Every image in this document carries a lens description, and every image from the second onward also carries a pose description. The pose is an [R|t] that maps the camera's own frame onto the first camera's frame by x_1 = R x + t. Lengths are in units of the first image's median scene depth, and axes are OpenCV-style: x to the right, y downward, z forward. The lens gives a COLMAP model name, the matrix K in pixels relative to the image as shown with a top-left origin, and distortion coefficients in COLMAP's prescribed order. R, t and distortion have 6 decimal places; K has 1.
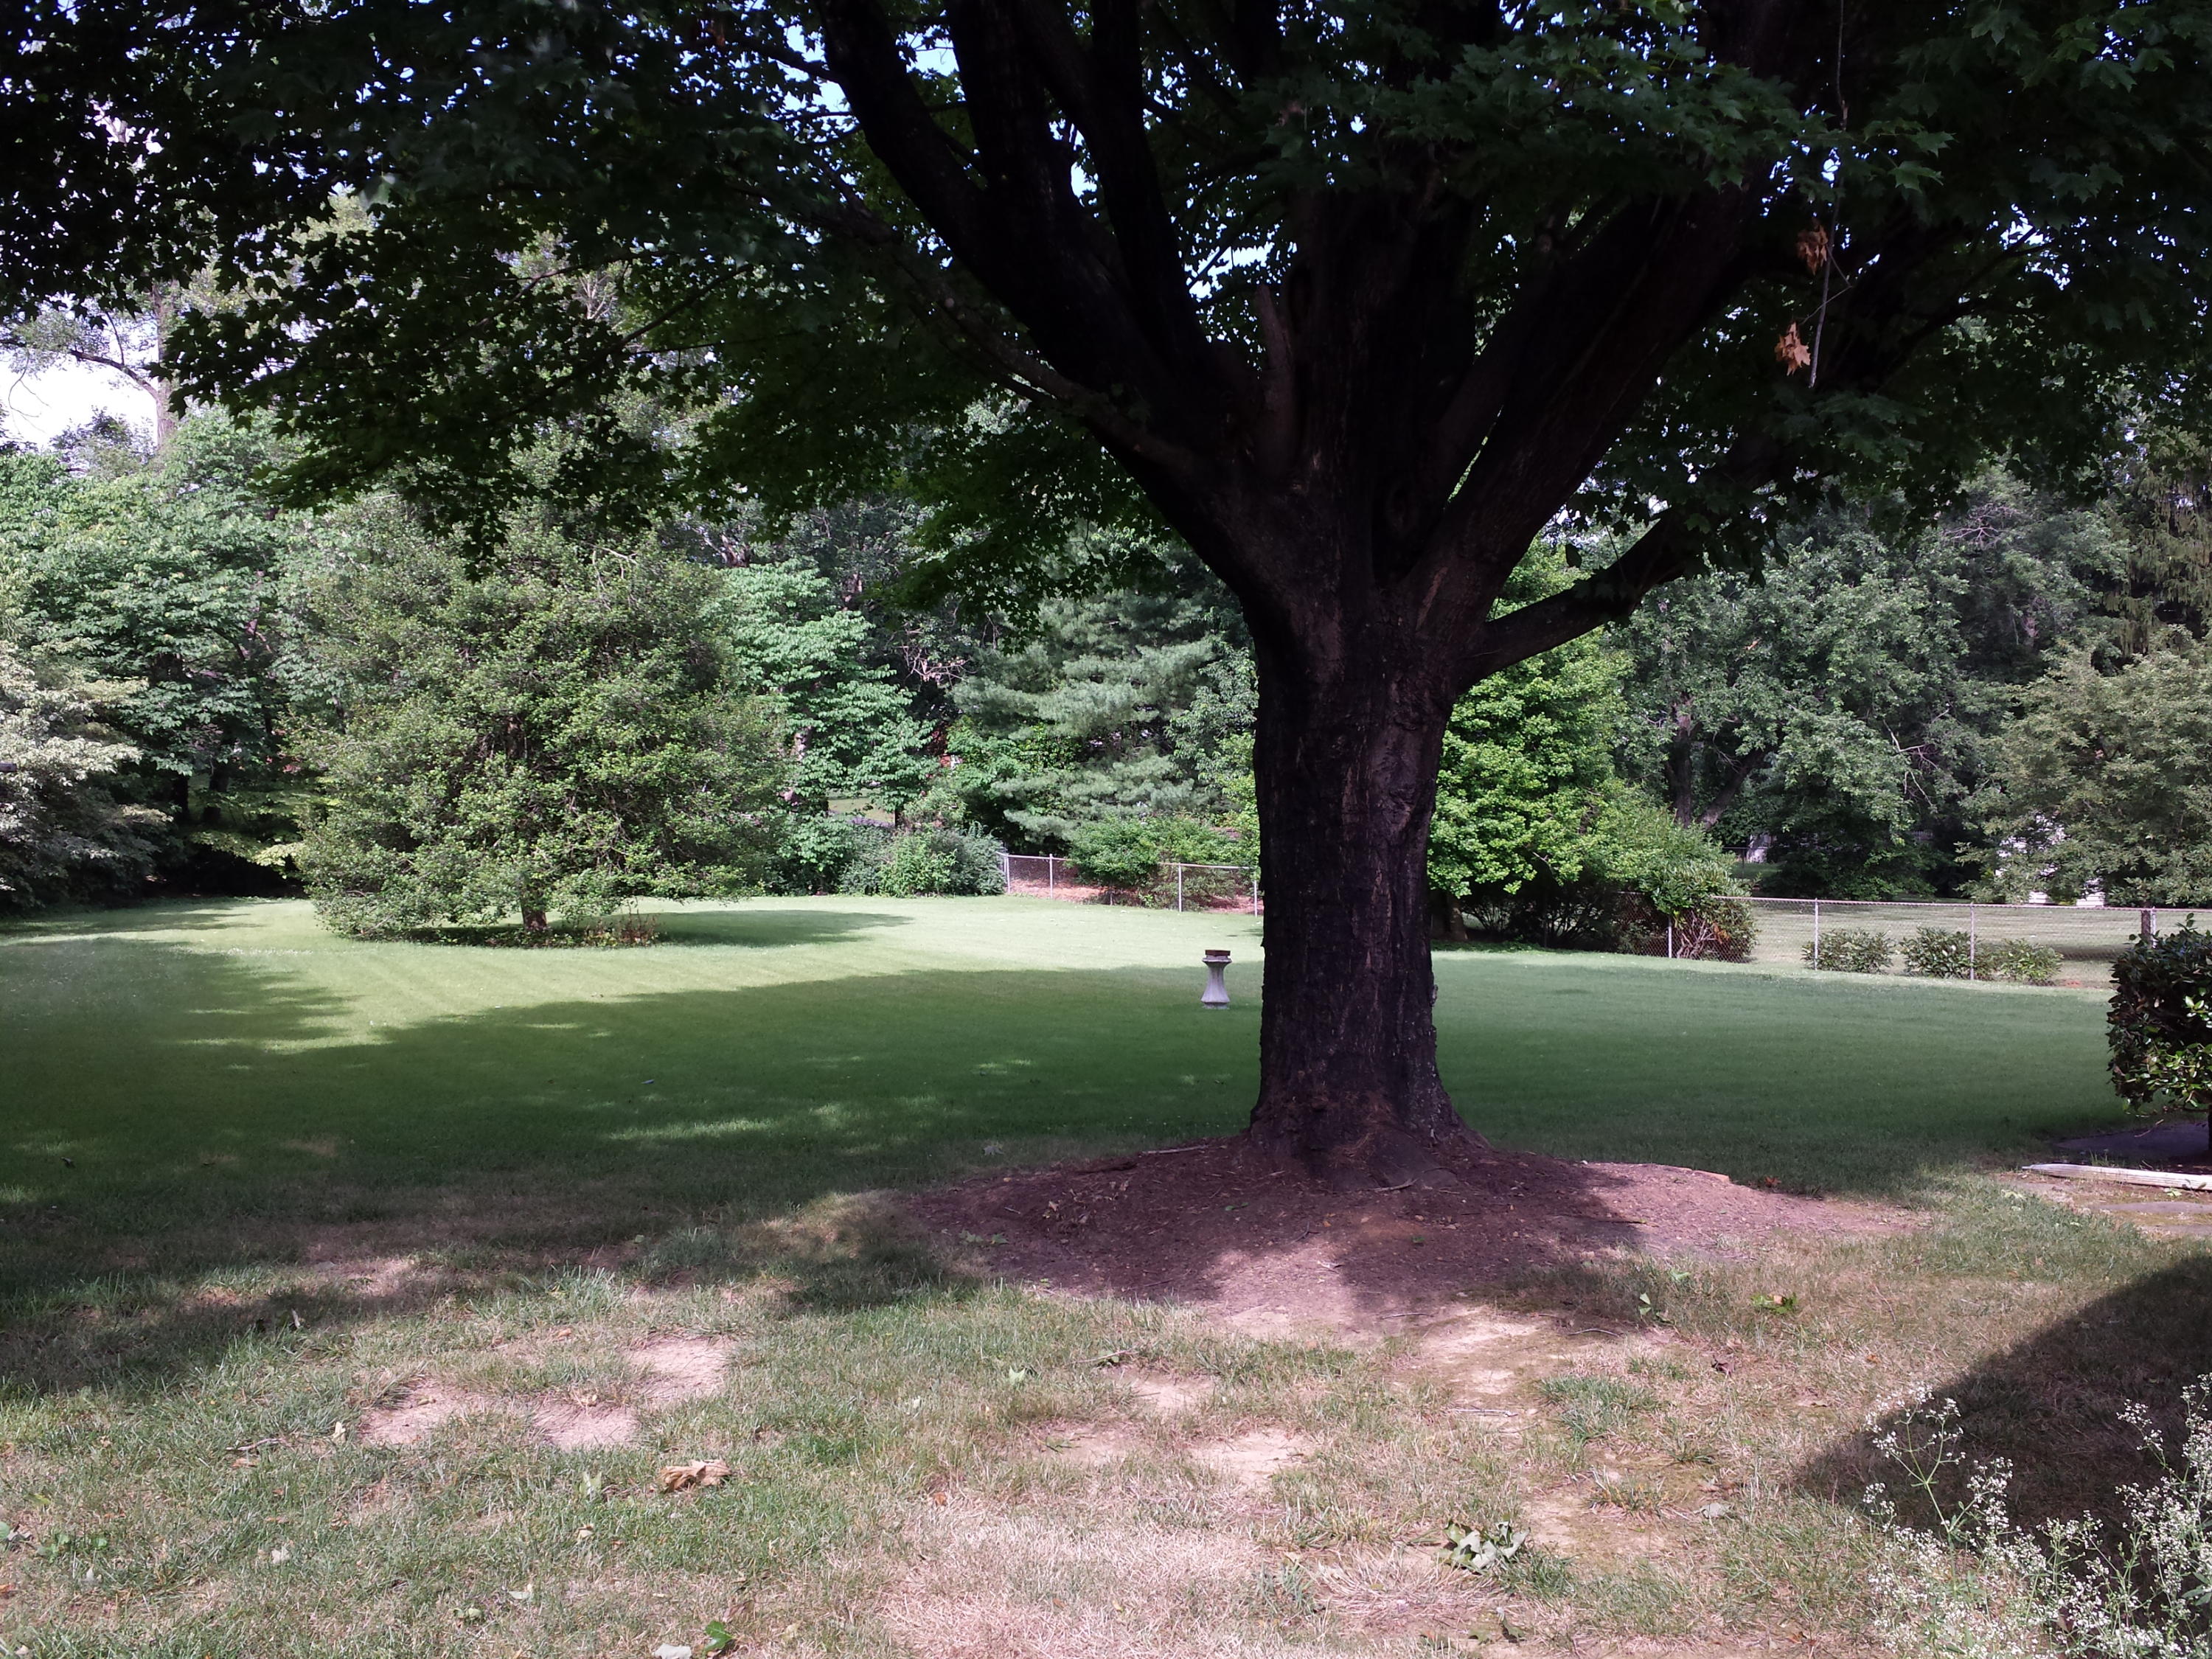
lens RADIAL K [[2015.2, 0, 1106.0], [0, 2015.2, 829.5], [0, 0, 1]] dist [0.138158, -0.325912]
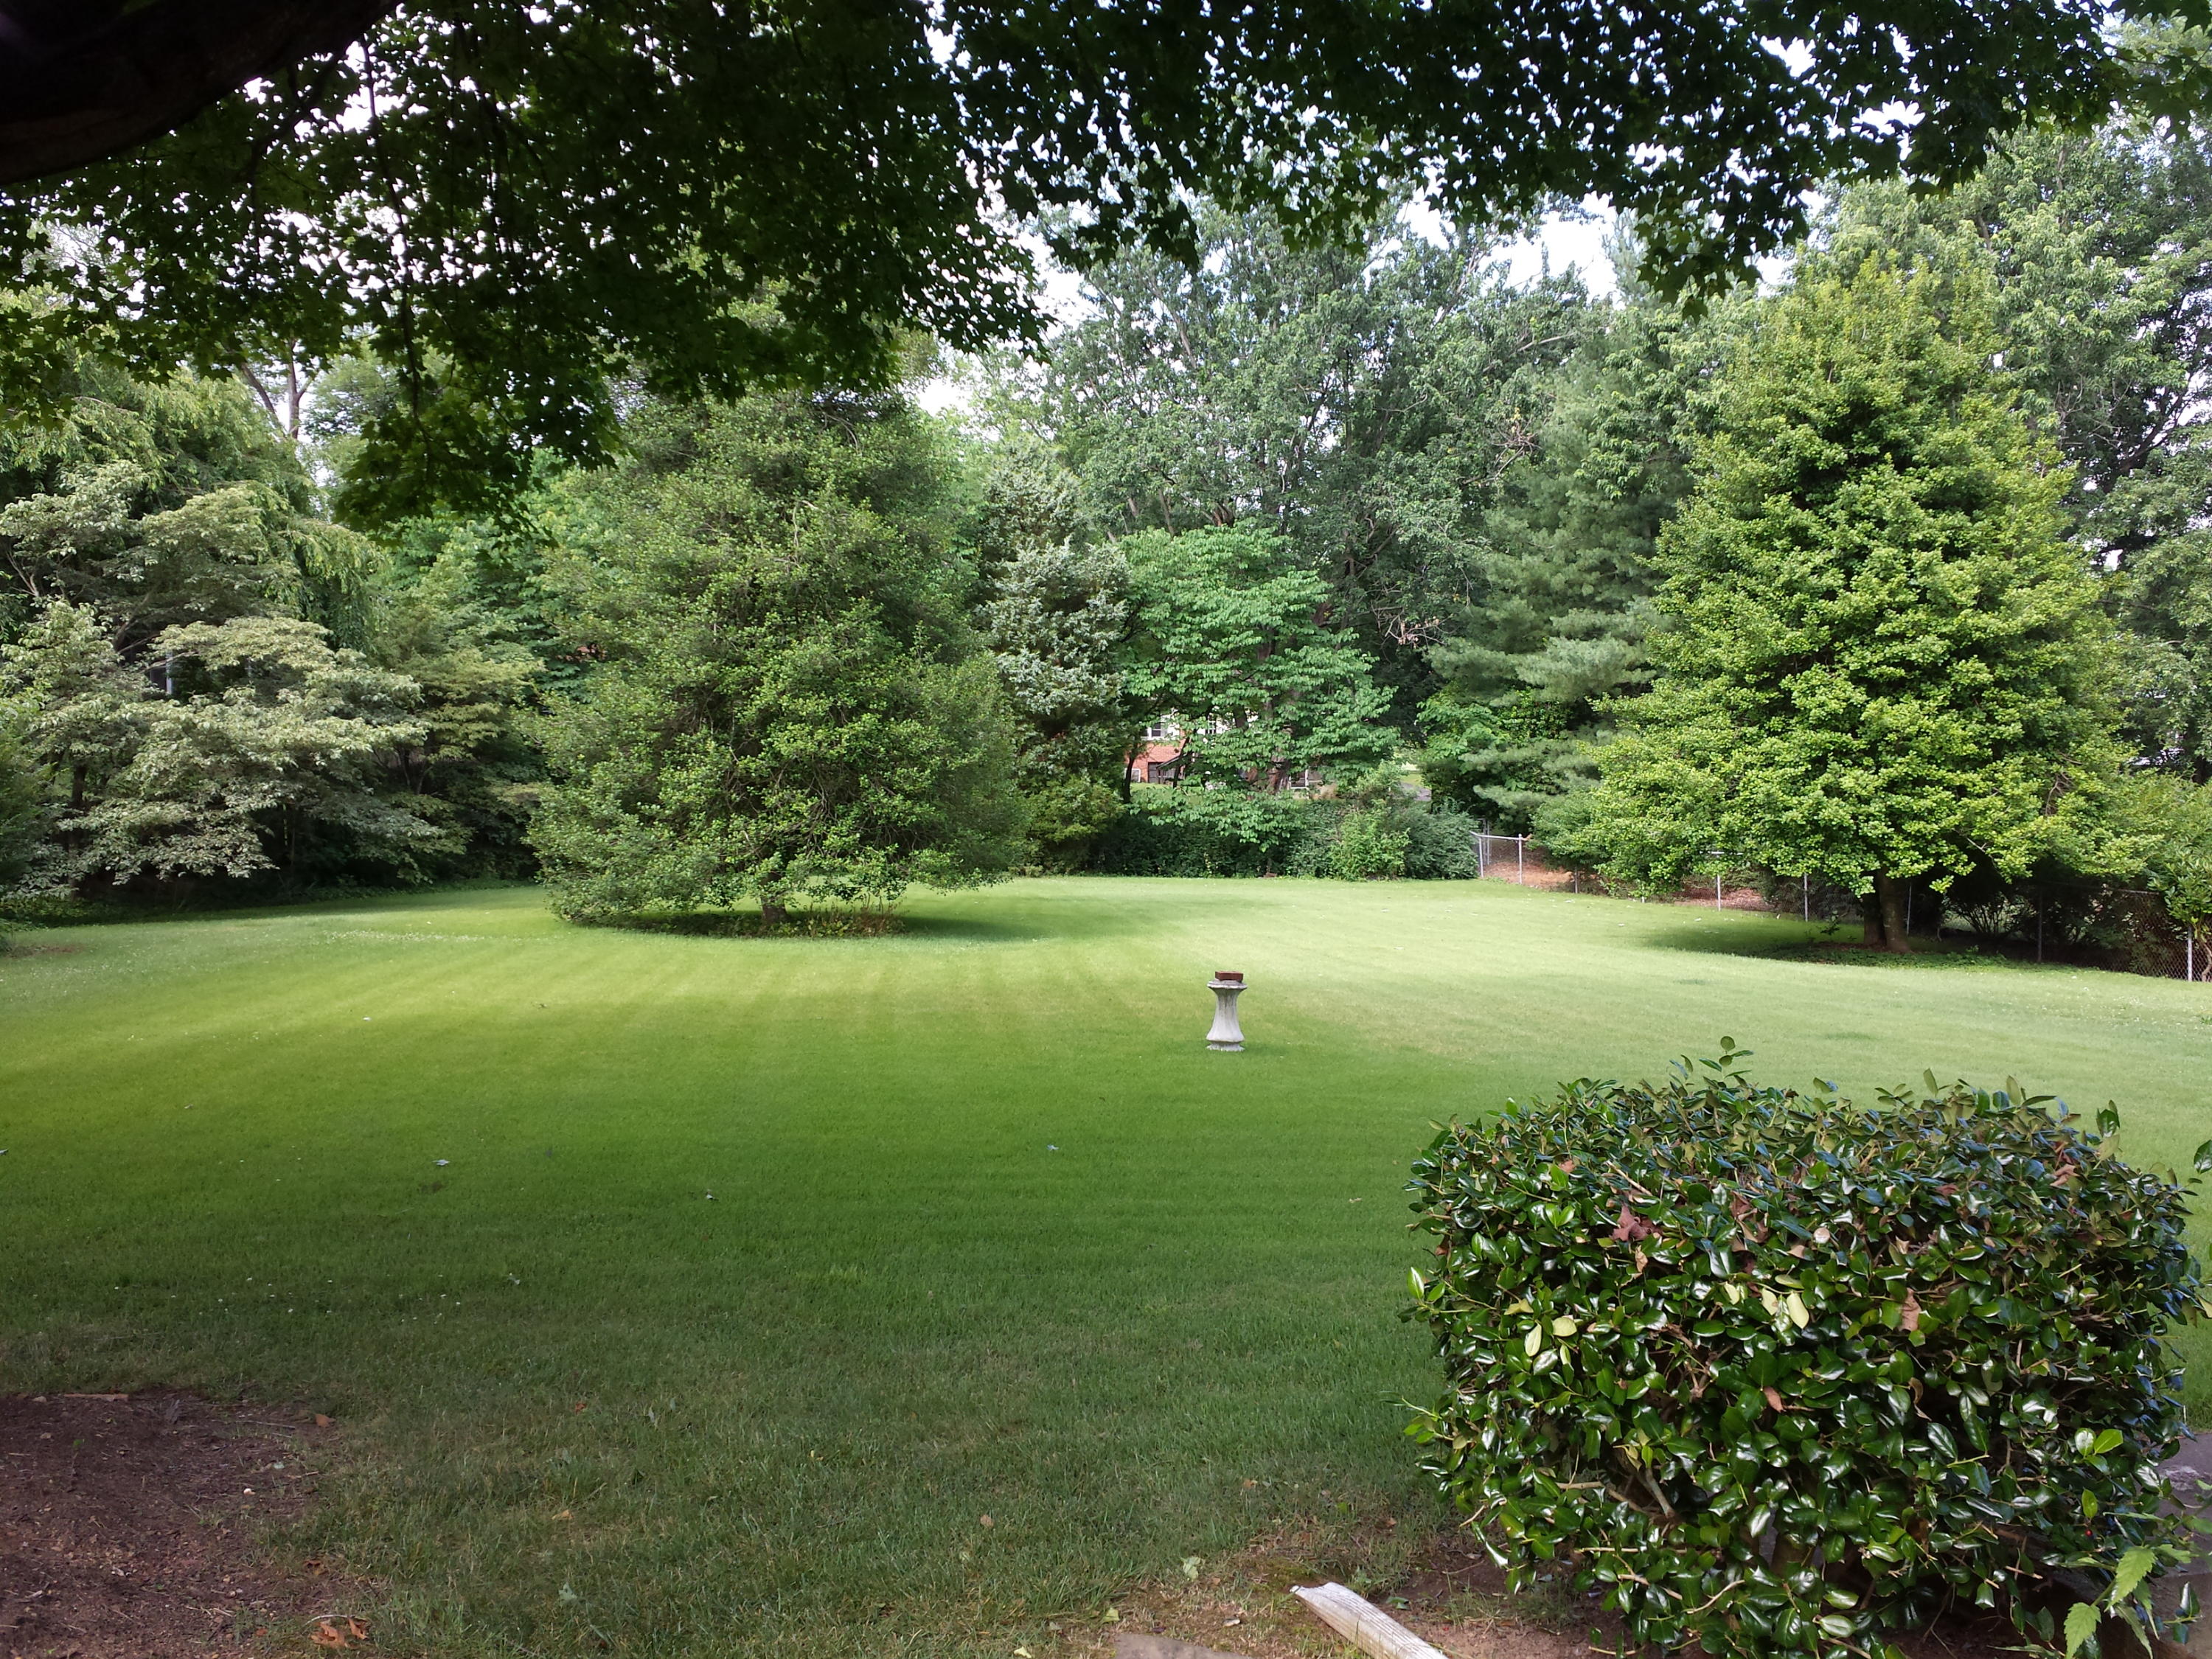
lens RADIAL K [[2015.2, 0, 1106.0], [0, 2015.2, 829.5], [0, 0, 1]] dist [0.138158, -0.325912]
pose [[0.942975, 0.003931, -0.332840, 0.120610], [0.000265, 0.999921, 0.012562, -0.001549], [0.332863, -0.011933, 0.942900, 0.123169]]
